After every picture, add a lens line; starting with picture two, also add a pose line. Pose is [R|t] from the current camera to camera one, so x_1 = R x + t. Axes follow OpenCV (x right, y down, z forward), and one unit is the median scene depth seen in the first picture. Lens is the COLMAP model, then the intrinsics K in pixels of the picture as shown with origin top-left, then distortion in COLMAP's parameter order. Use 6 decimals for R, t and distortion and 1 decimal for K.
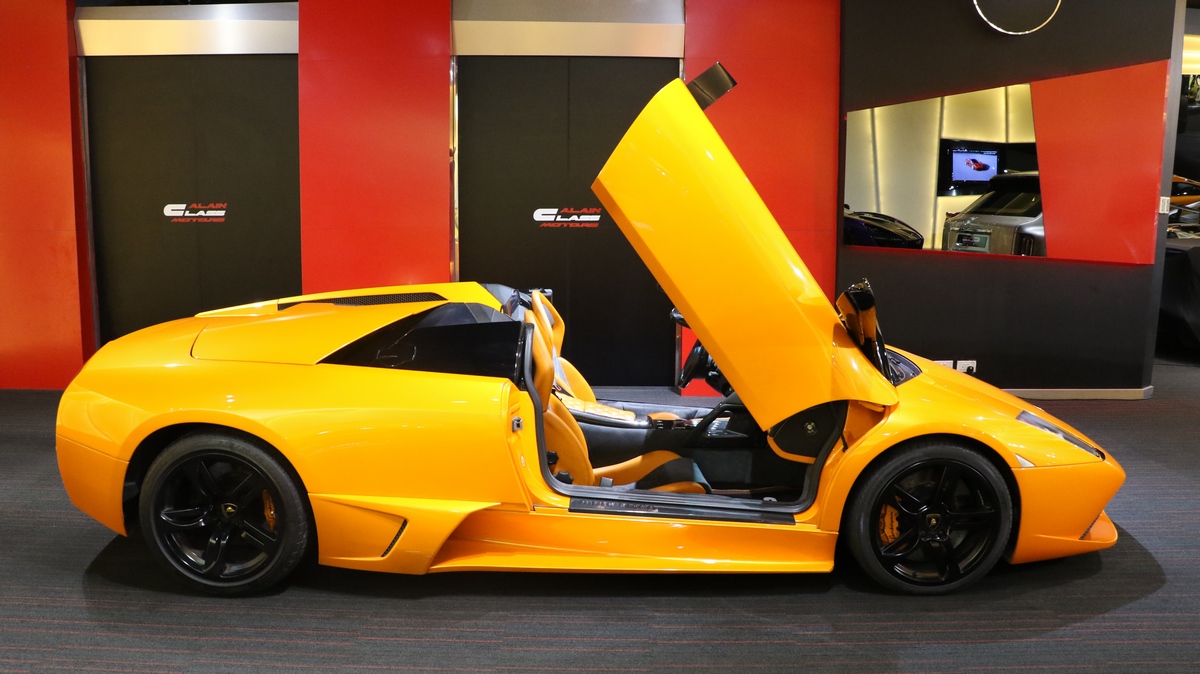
lens RADIAL K [[962.8, 0, 597.8], [0, 962.8, 346.0], [0, 0, 1]] dist [-0.173221, 0.122140]
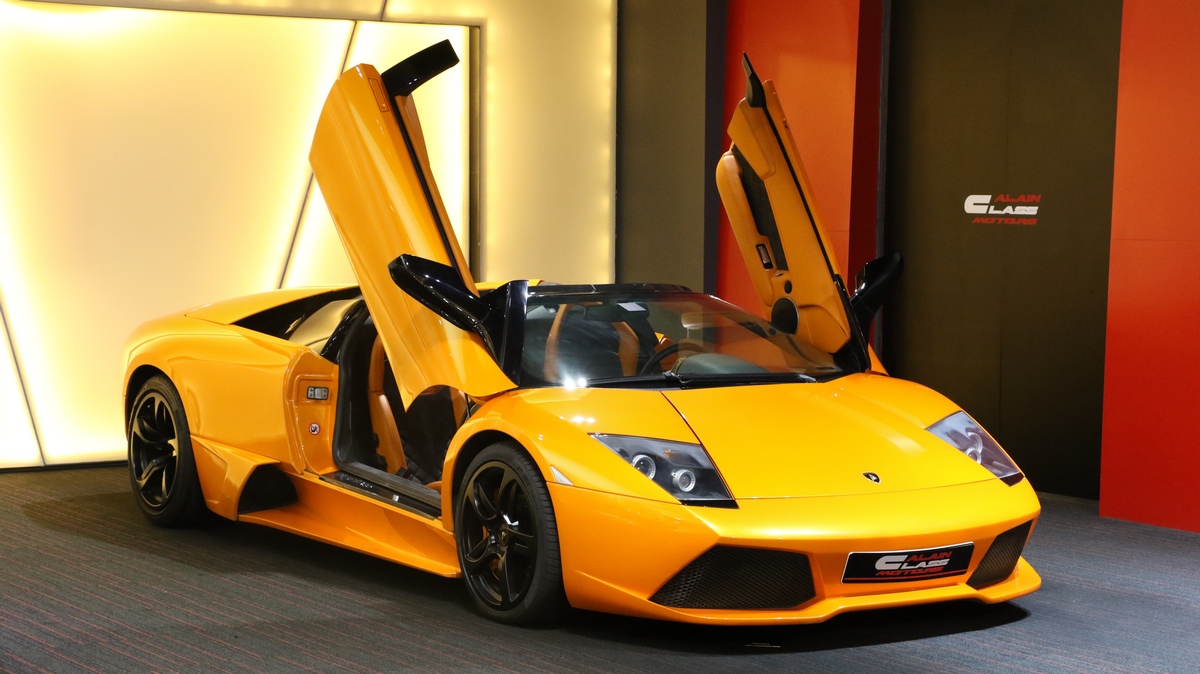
lens RADIAL K [[2262.8, 0, 603.4], [0, 2262.8, 334.4], [0, 0, 1]] dist [0.033729, 0.000000]
pose [[0.549641, 0.044873, -0.834195, 1.087883], [-0.127683, 0.991337, -0.030803, 0.029541], [0.825586, 0.123443, 0.550609, -0.042254]]
